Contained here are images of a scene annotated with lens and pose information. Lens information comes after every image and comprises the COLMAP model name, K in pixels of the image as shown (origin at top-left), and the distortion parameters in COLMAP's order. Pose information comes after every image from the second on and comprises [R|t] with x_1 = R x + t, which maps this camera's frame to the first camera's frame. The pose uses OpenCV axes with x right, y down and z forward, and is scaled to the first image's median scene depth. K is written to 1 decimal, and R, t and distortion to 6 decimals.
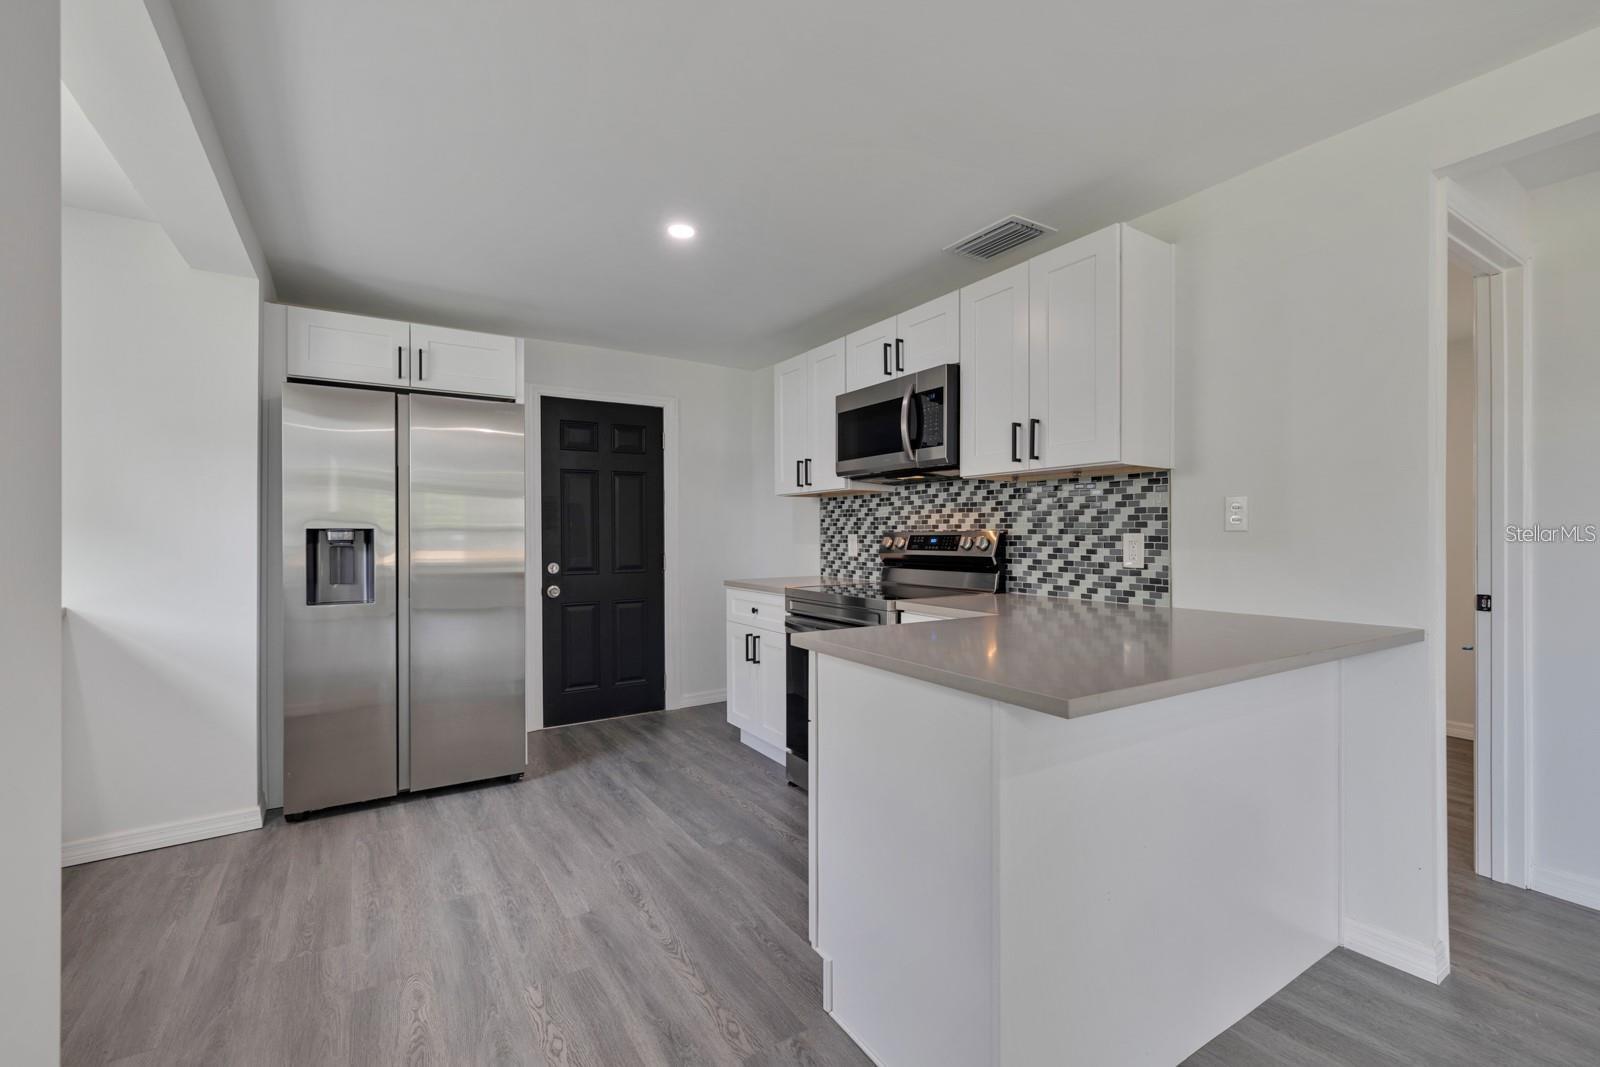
lens RADIAL K [[681.9, 0, 801.2], [0, 681.9, 534.9], [0, 0, 1]] dist [-0.001606, 0.000076]
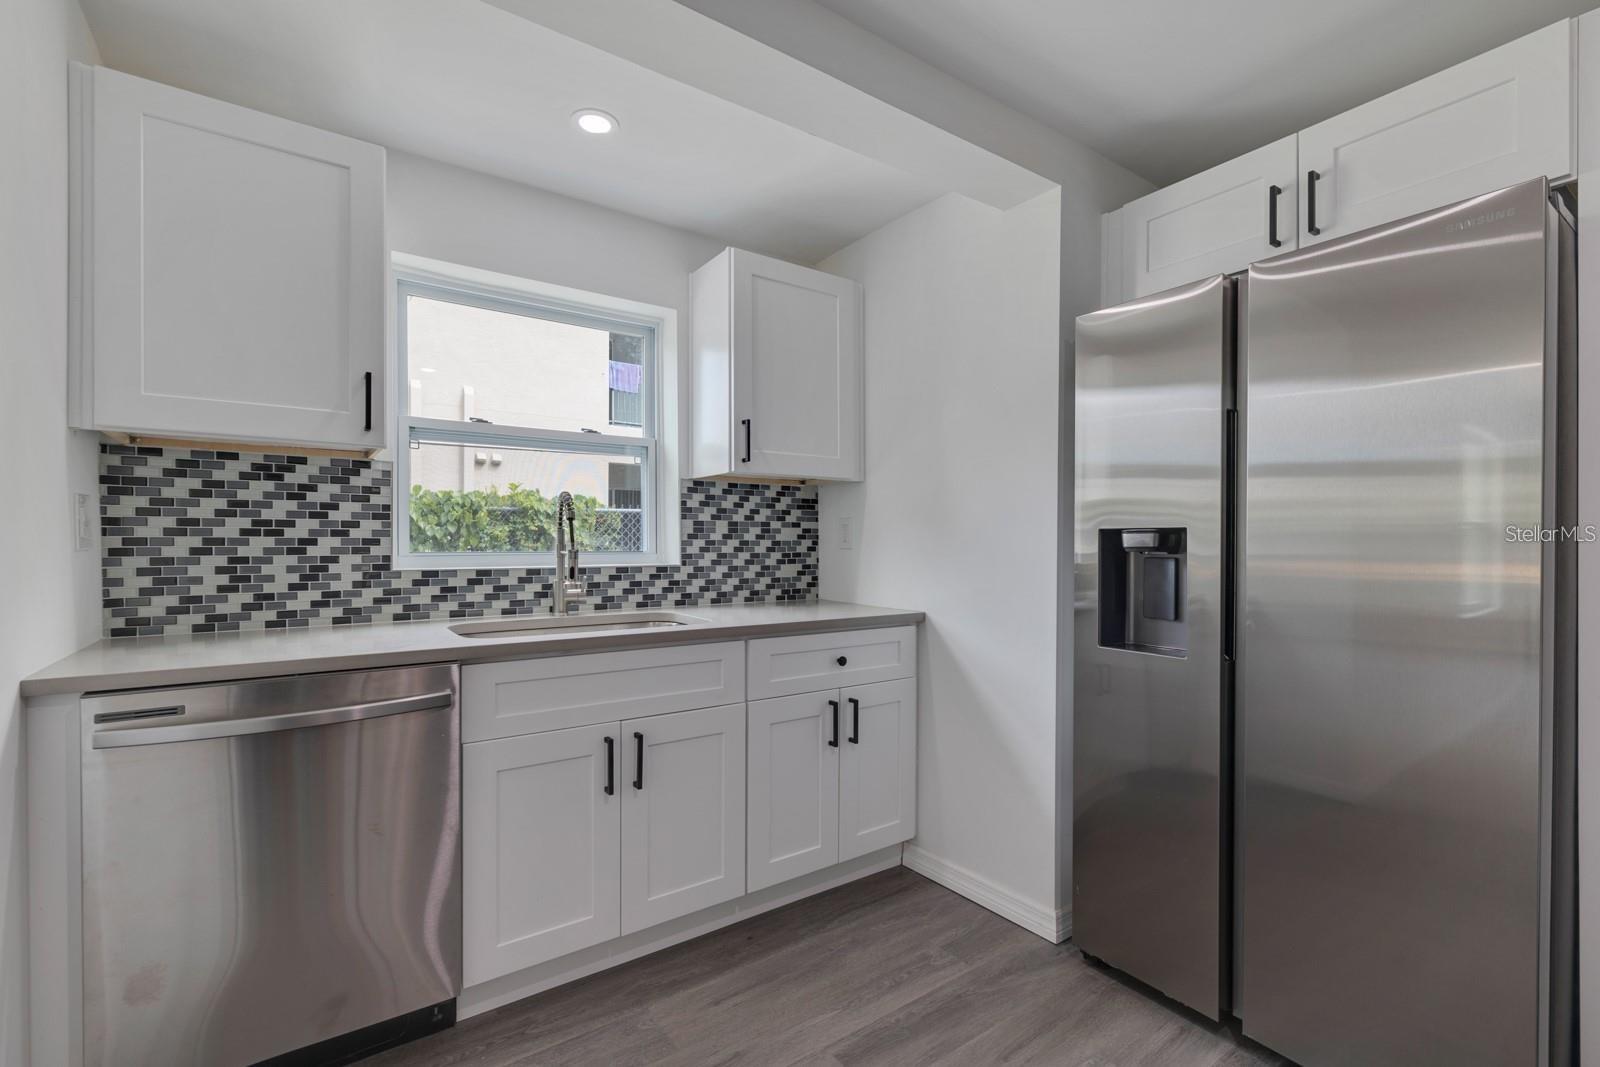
lens RADIAL K [[702.7, 0, 804.5], [0, 702.7, 546.7], [0, 0, 1]] dist [-0.000559, 0.000201]
pose [[0.046038, 0.007733, -0.998910, -0.058722], [-0.003056, 0.999966, 0.007601, 0.003089], [0.998935, 0.002703, 0.046060, 0.645508]]
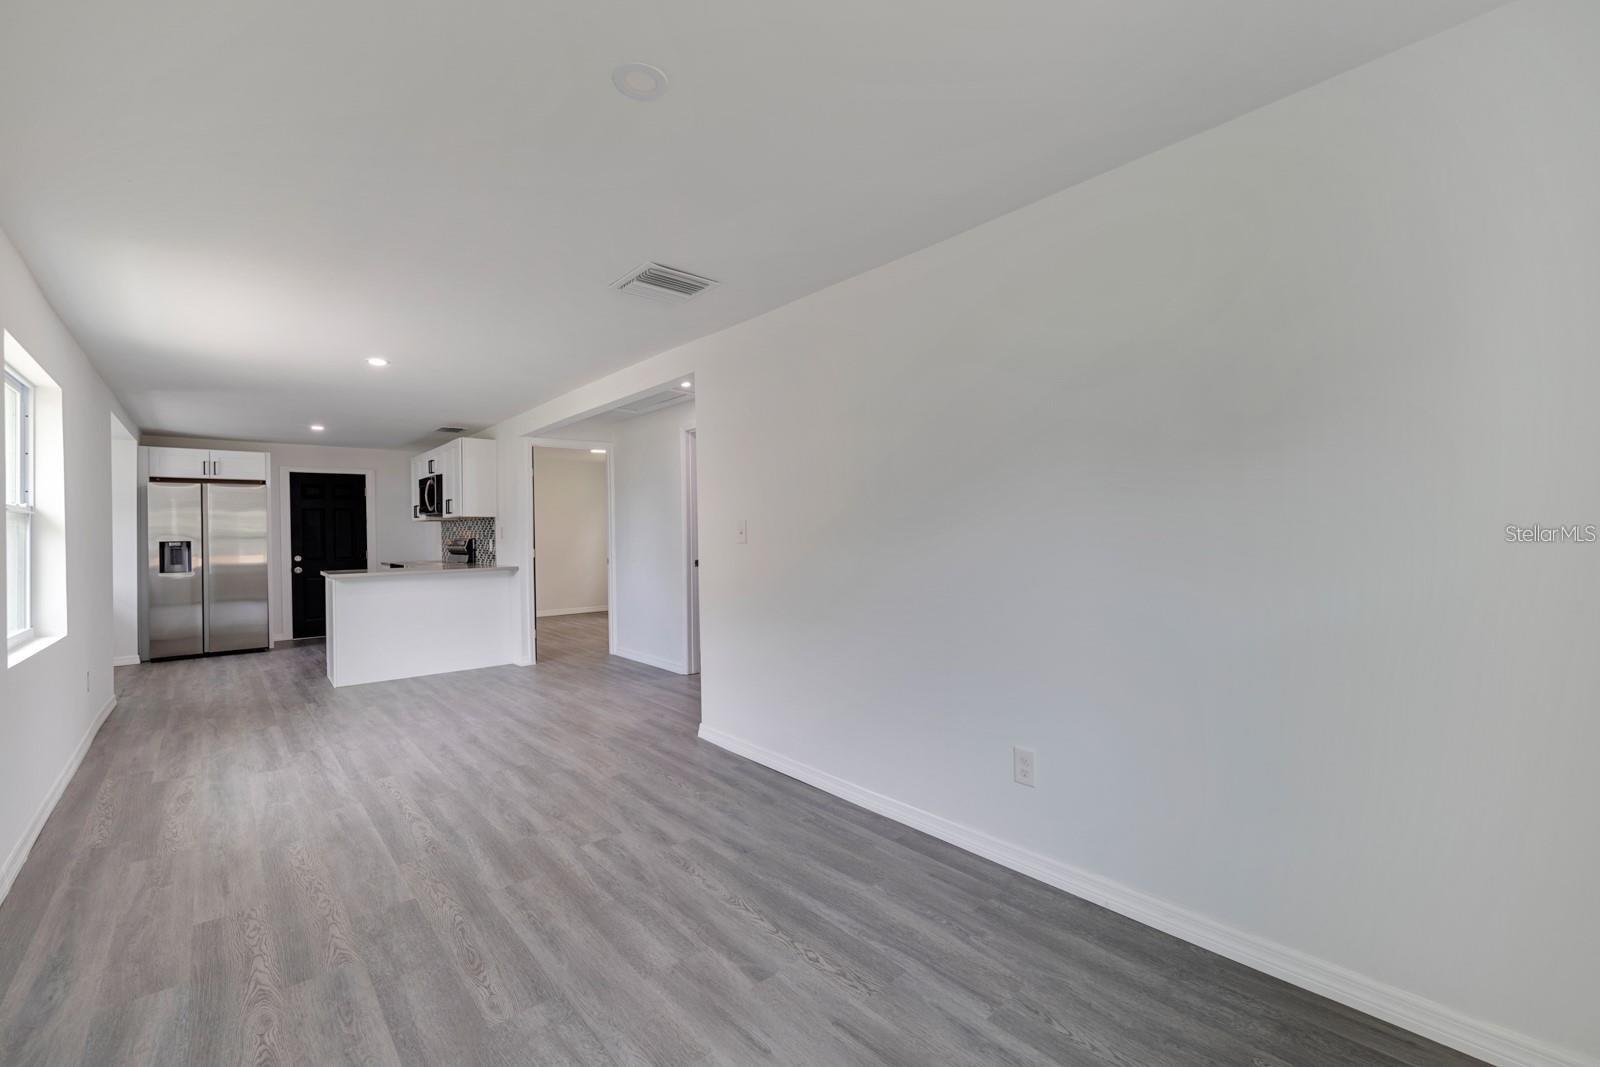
lens RADIAL K [[671.4, 0, 798.7], [0, 671.4, 528.8], [0, 0, 1]] dist [0.001016, -0.000043]
pose [[0.989950, -0.012470, 0.140867, 1.135690], [0.013480, 0.999890, -0.006215, -0.008583], [-0.140774, 0.008051, 0.990009, -1.611796]]
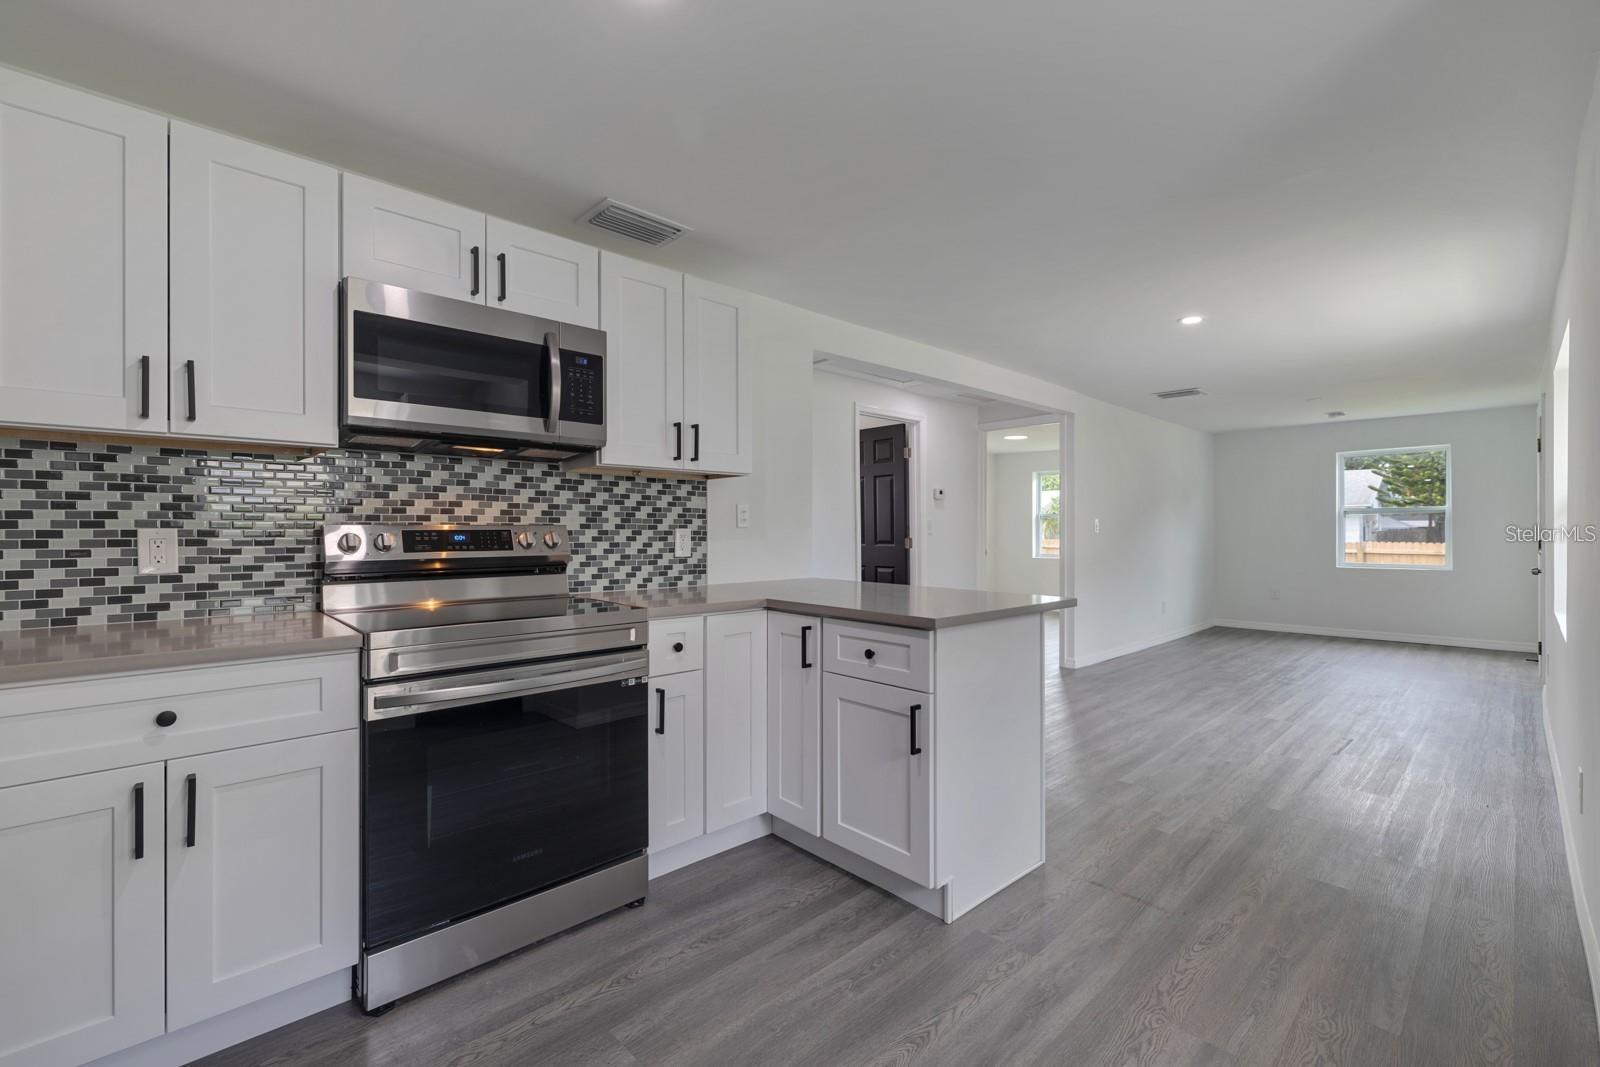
lens RADIAL K [[681.9, 0, 801.2], [0, 681.9, 534.9], [0, 0, 1]] dist [-0.001606, 0.000076]
pose [[-0.184108, -0.000025, 0.982906, -0.630731], [0.005228, 0.999986, 0.001005, 0.007395], [-0.982892, 0.005324, -0.184105, 0.849239]]
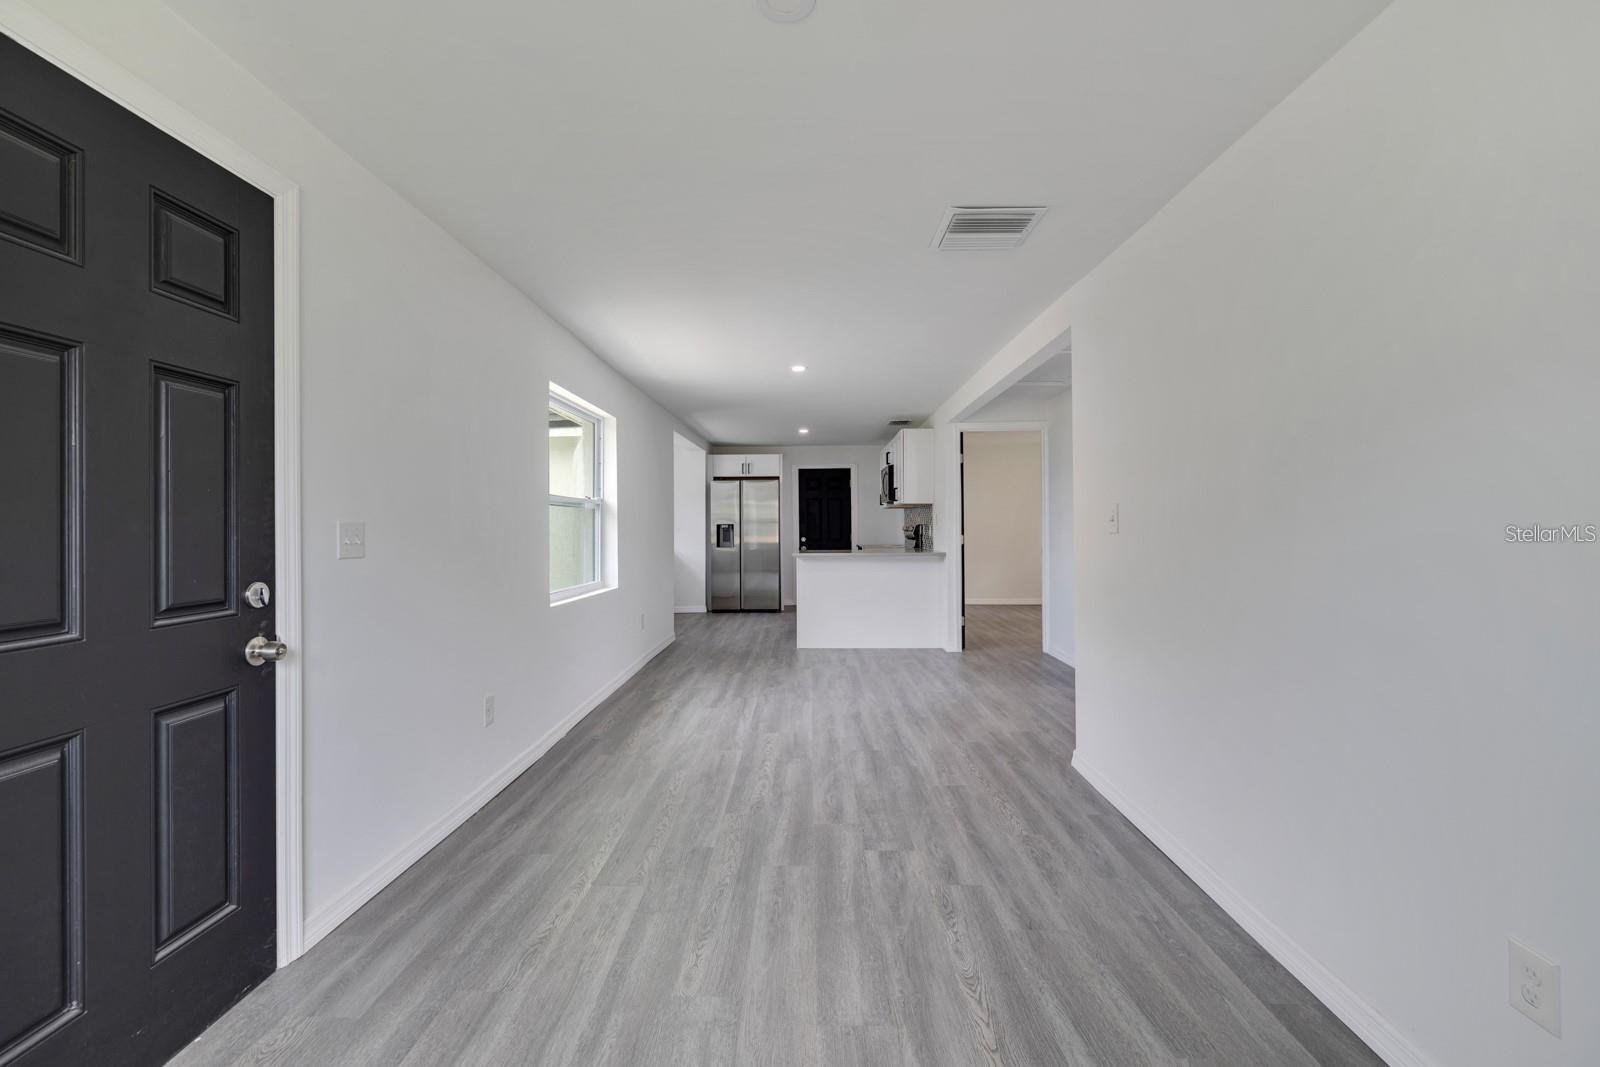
lens RADIAL K [[679.6, 0, 795.6], [0, 679.6, 524.2], [0, 0, 1]] dist [0.000075, 0.000027]
pose [[0.828944, -0.003946, -0.559317, 1.365686], [0.004311, 0.999990, -0.000665, -0.005608], [0.559314, -0.001860, 0.828954, -1.446824]]
